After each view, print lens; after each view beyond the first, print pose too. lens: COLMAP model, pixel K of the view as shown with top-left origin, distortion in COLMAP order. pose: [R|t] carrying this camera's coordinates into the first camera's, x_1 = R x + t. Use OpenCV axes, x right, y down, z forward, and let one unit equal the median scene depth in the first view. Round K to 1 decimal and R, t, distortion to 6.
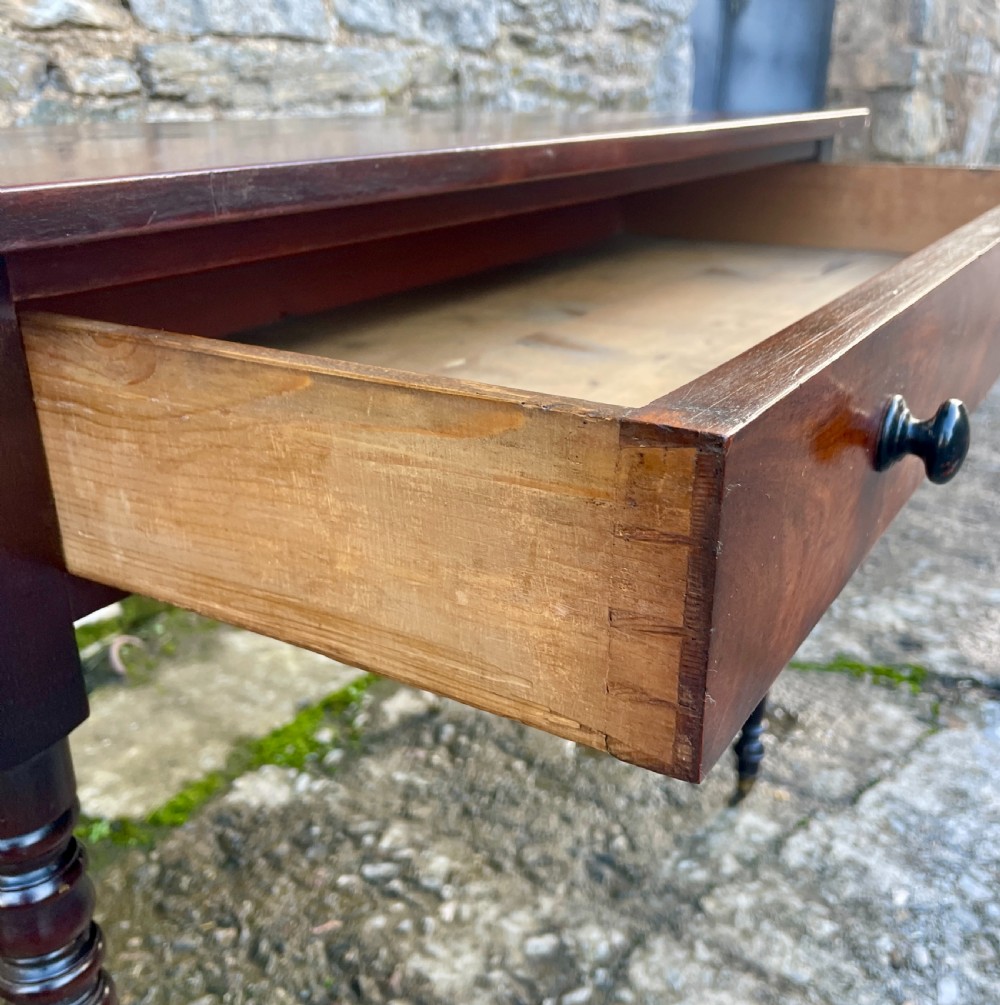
lens RADIAL K [[1050.2, 0, 509.5], [0, 1050.2, 534.7], [0, 0, 1]] dist [0.060849, -0.105519]
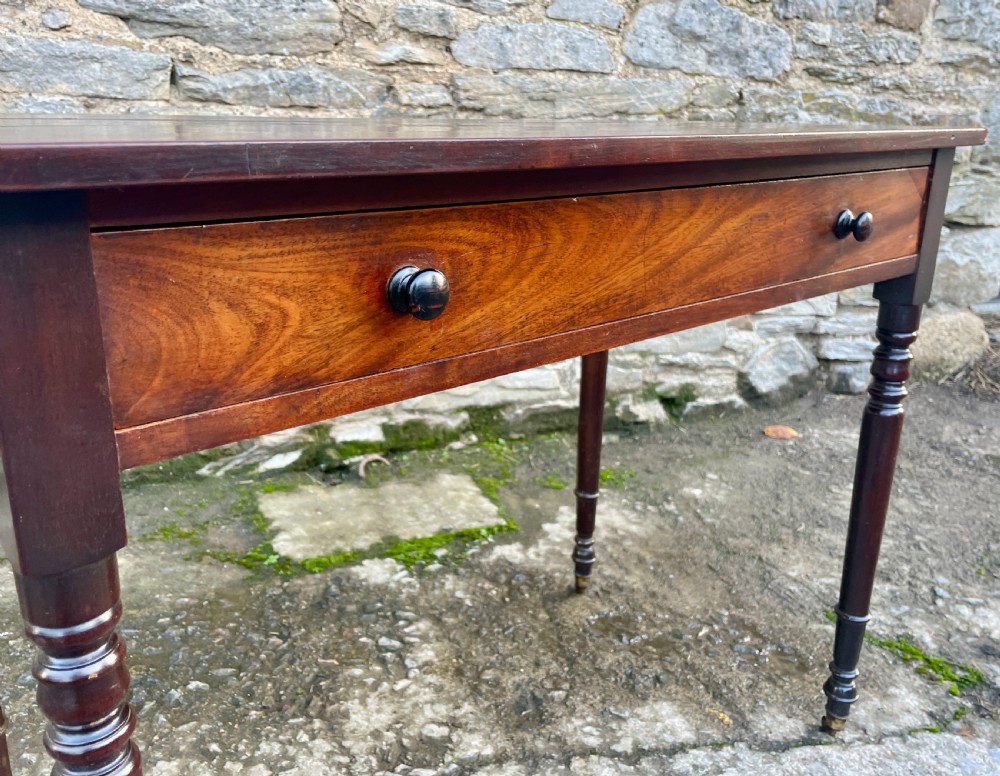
lens RADIAL K [[842.8, 0, 497.8], [0, 842.8, 366.1], [0, 0, 1]] dist [0.079537, -0.113305]
pose [[0.832366, 0.176377, -0.525411, 0.458603], [-0.234339, 0.971101, -0.045252, -0.015010], [0.502246, 0.160790, 0.849644, 0.061809]]
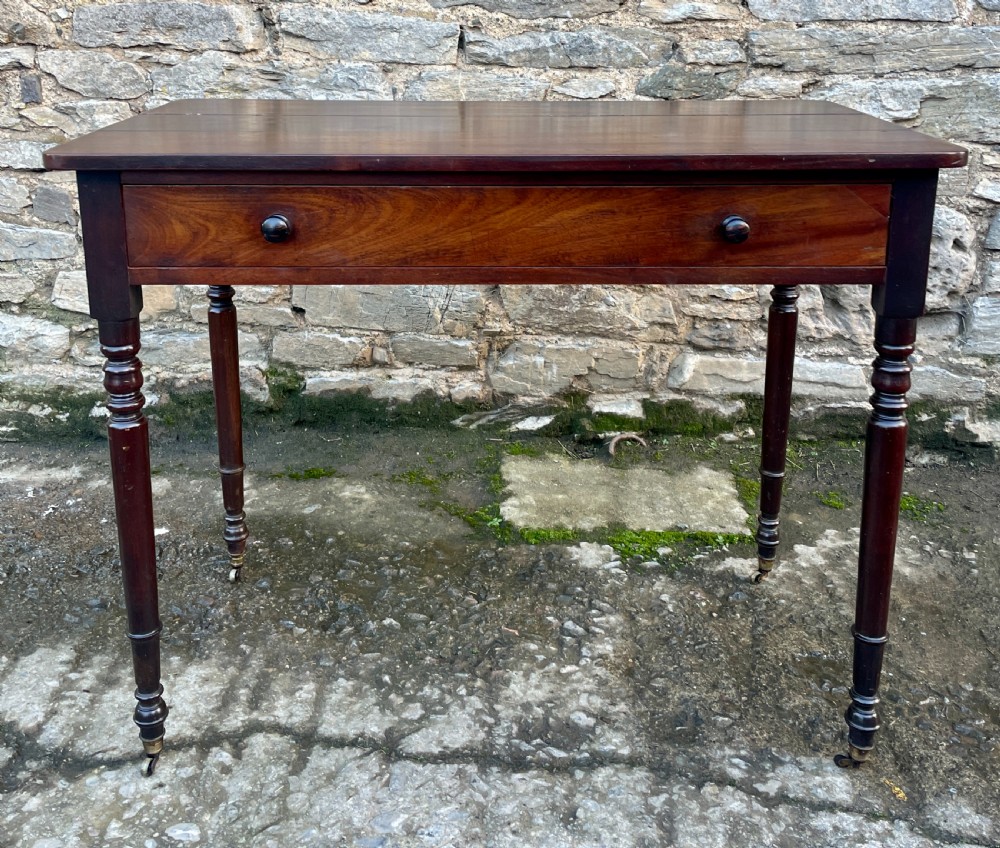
lens RADIAL K [[1089.6, 0, 495.9], [0, 1089.6, 252.3], [0, 0, 1]] dist [0.091205, -0.126280]
pose [[0.526518, 0.213019, -0.823045, 0.789005], [-0.333340, 0.942309, 0.030642, -0.131448], [0.782089, 0.258220, 0.567150, -0.004893]]
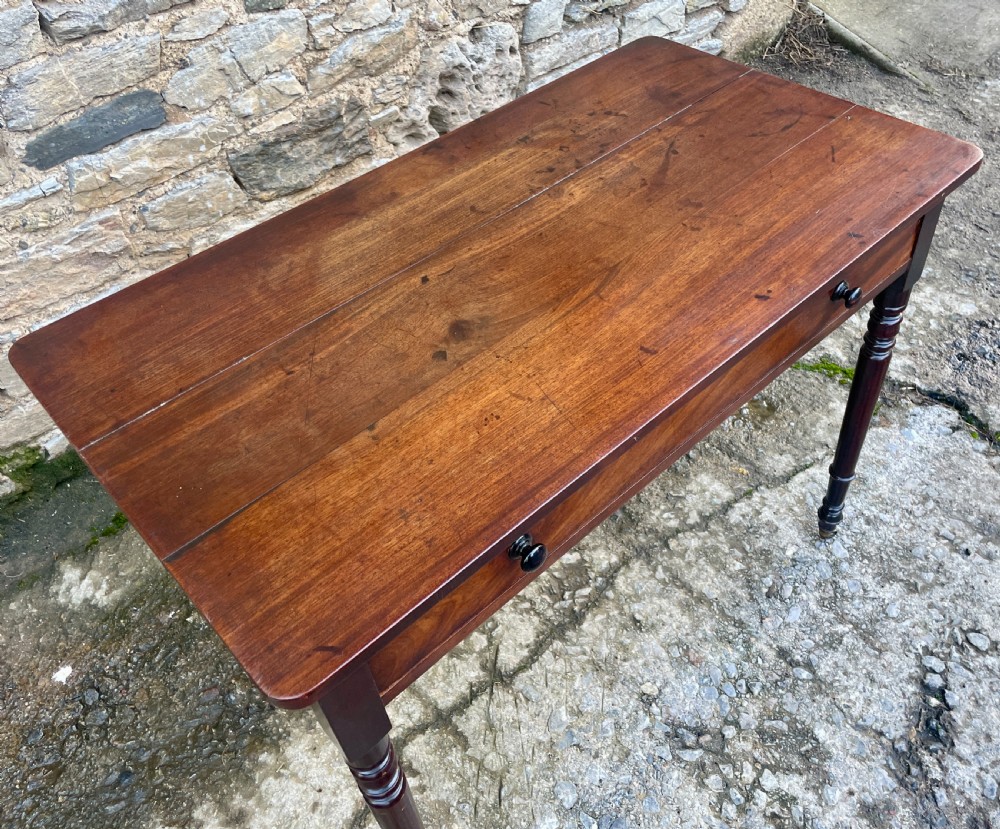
lens RADIAL K [[869.8, 0, 540.7], [0, 869.8, 387.0], [0, 0, 1]] dist [0.081614, -0.108559]
pose [[0.983450, 0.082248, -0.161438, 0.158231], [-0.015272, 0.925486, 0.378473, -0.359475], [0.180537, -0.369744, 0.911425, -0.206248]]
